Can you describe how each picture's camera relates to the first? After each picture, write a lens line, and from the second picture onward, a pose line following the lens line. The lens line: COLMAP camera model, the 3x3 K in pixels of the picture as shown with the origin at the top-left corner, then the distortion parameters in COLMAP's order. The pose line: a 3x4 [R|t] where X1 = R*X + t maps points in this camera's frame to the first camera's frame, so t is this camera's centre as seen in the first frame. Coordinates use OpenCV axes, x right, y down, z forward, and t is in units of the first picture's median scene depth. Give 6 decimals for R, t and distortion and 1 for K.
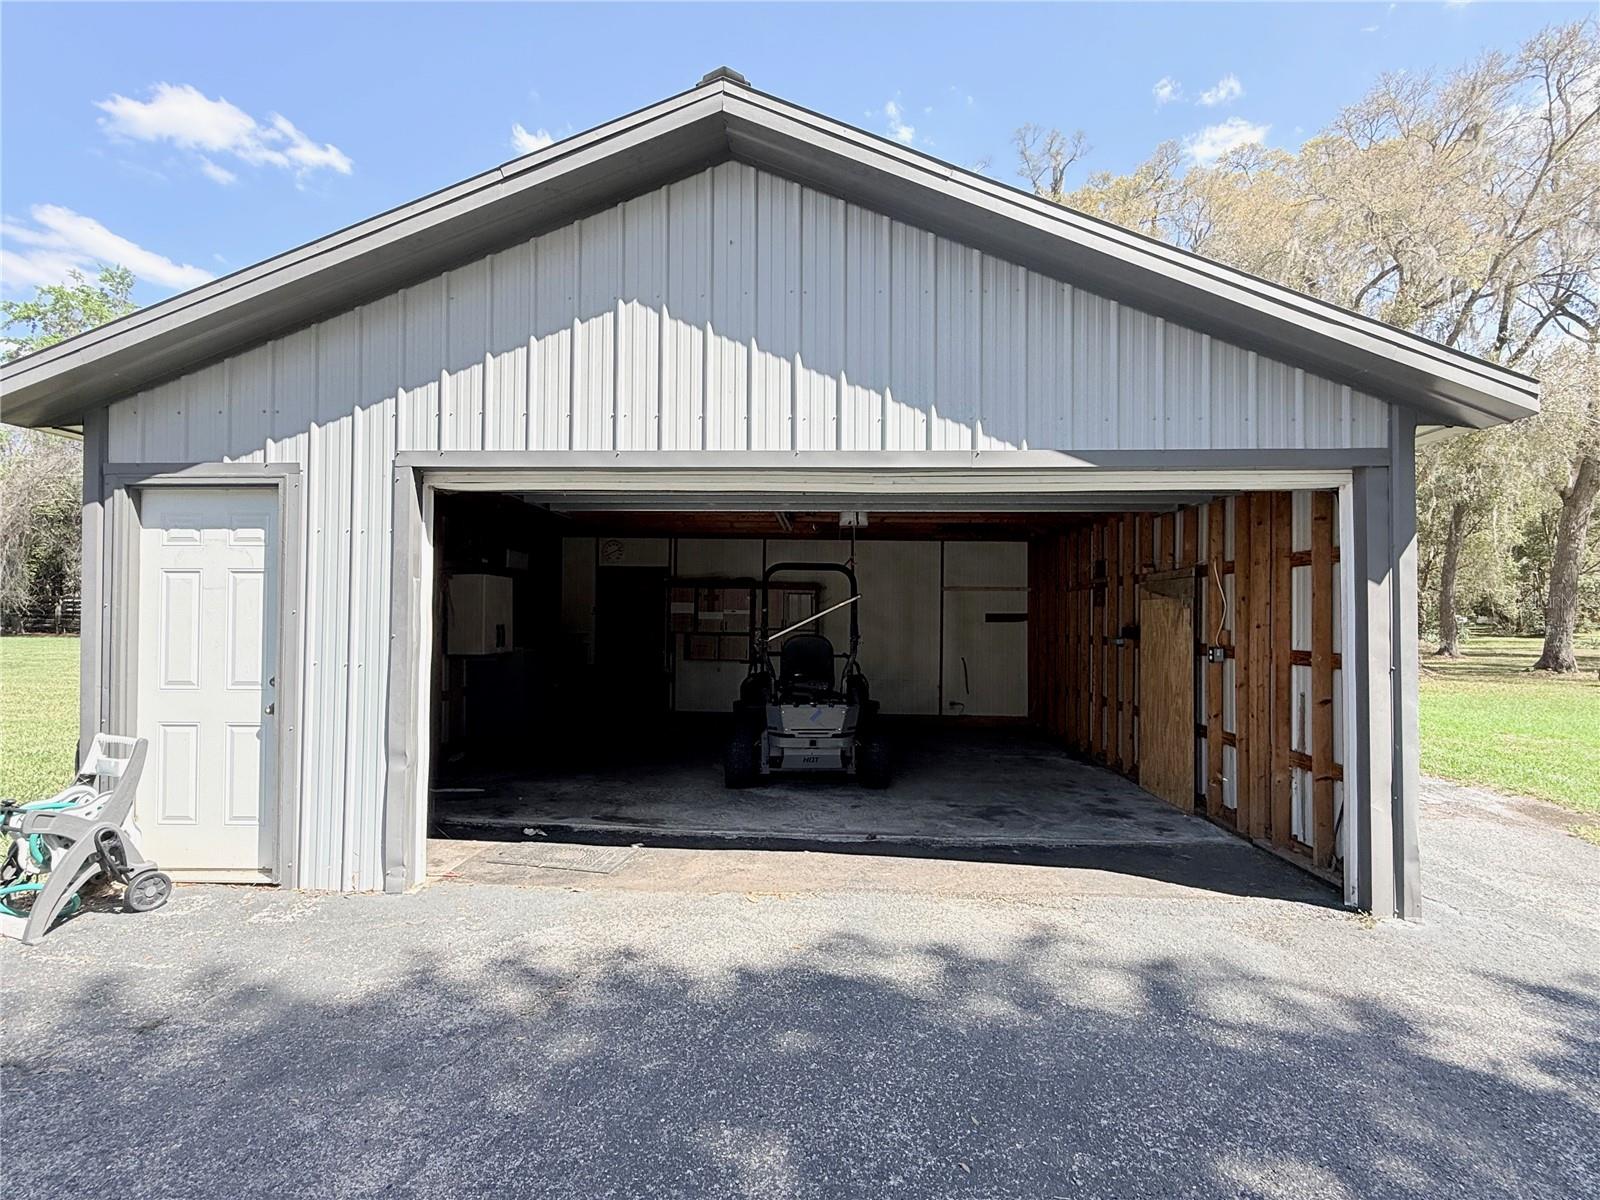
lens RADIAL K [[764.9, 0, 805.3], [0, 764.9, 599.0], [0, 0, 1]] dist [0.003988, 0.000509]
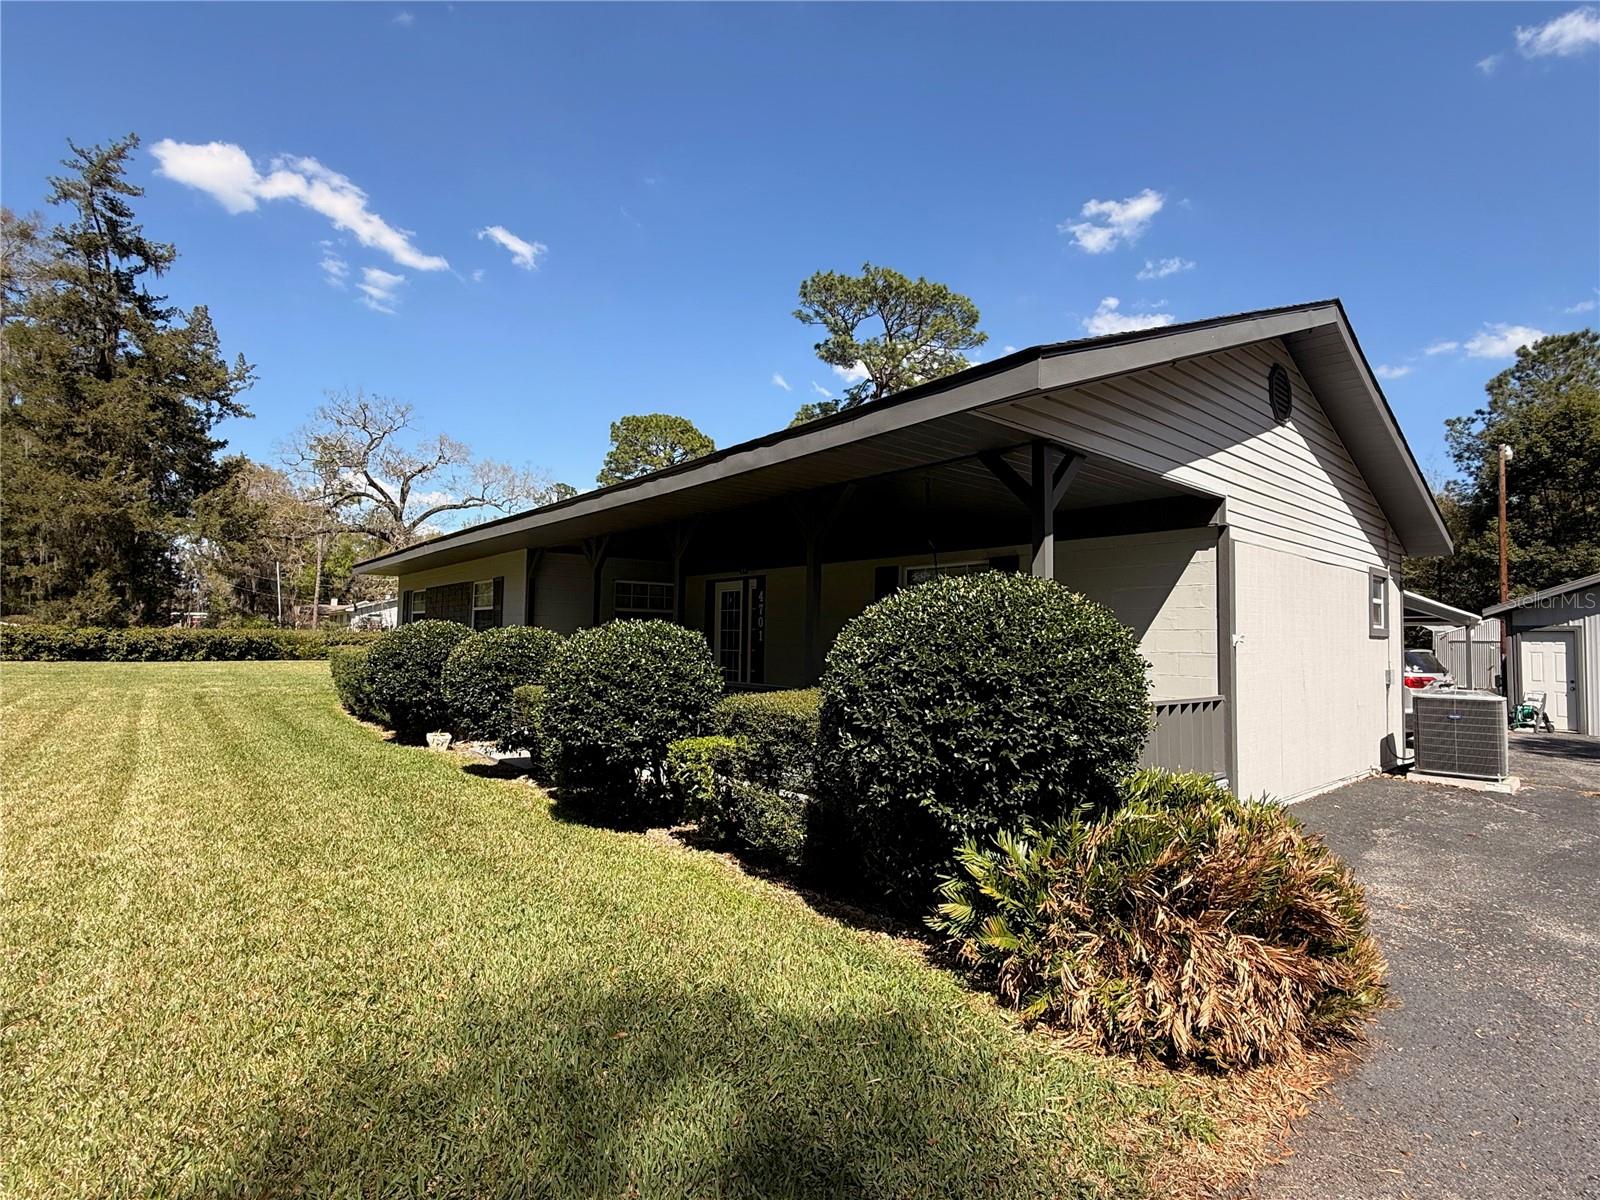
lens RADIAL K [[764.9, 0, 805.3], [0, 764.9, 599.0], [0, 0, 1]] dist [0.003988, 0.000509]
pose [[0.666271, -0.031308, -0.745052, -0.371746], [0.004114, 0.999257, -0.038311, -0.180582], [0.745698, 0.022460, 0.665905, -4.460676]]
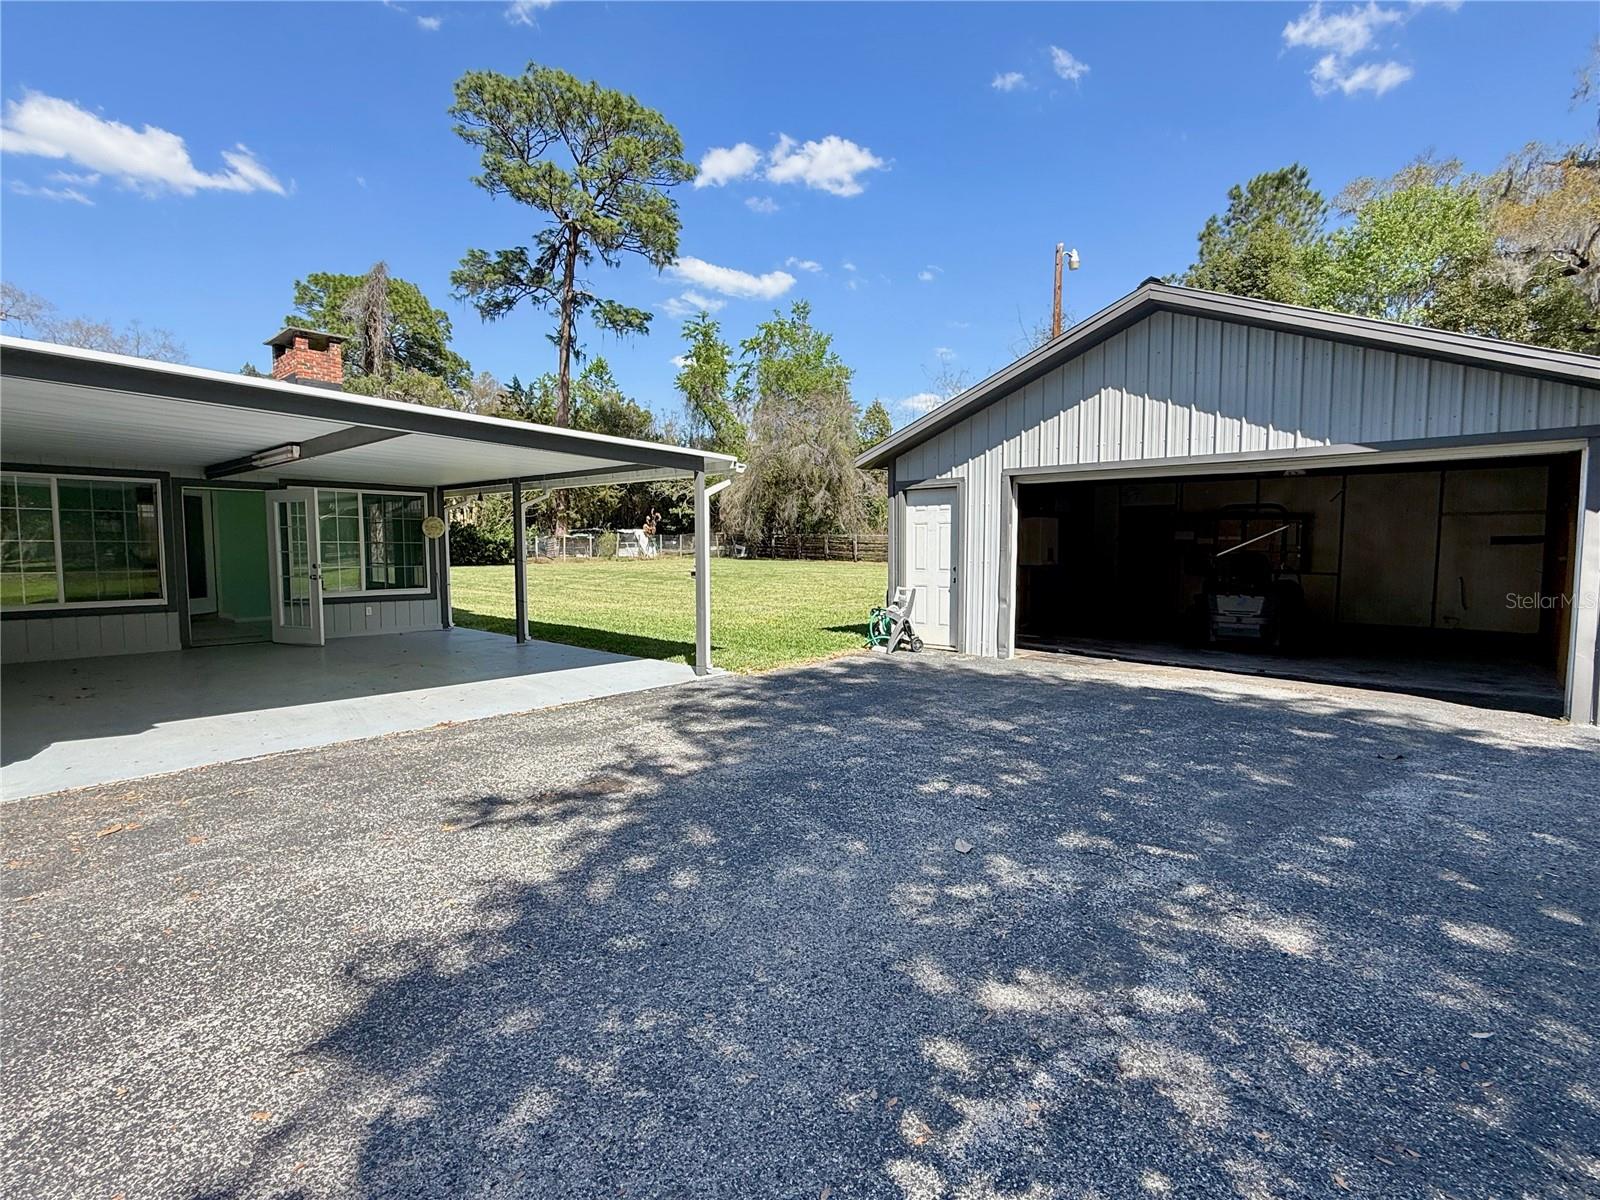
lens RADIAL K [[764.9, 0, 805.3], [0, 764.9, 599.0], [0, 0, 1]] dist [0.003988, 0.000509]
pose [[0.765010, 0.038723, -0.642853, 0.489817], [0.020267, 0.996249, 0.084128, -0.009278], [0.643700, -0.077388, 0.761355, -1.128000]]
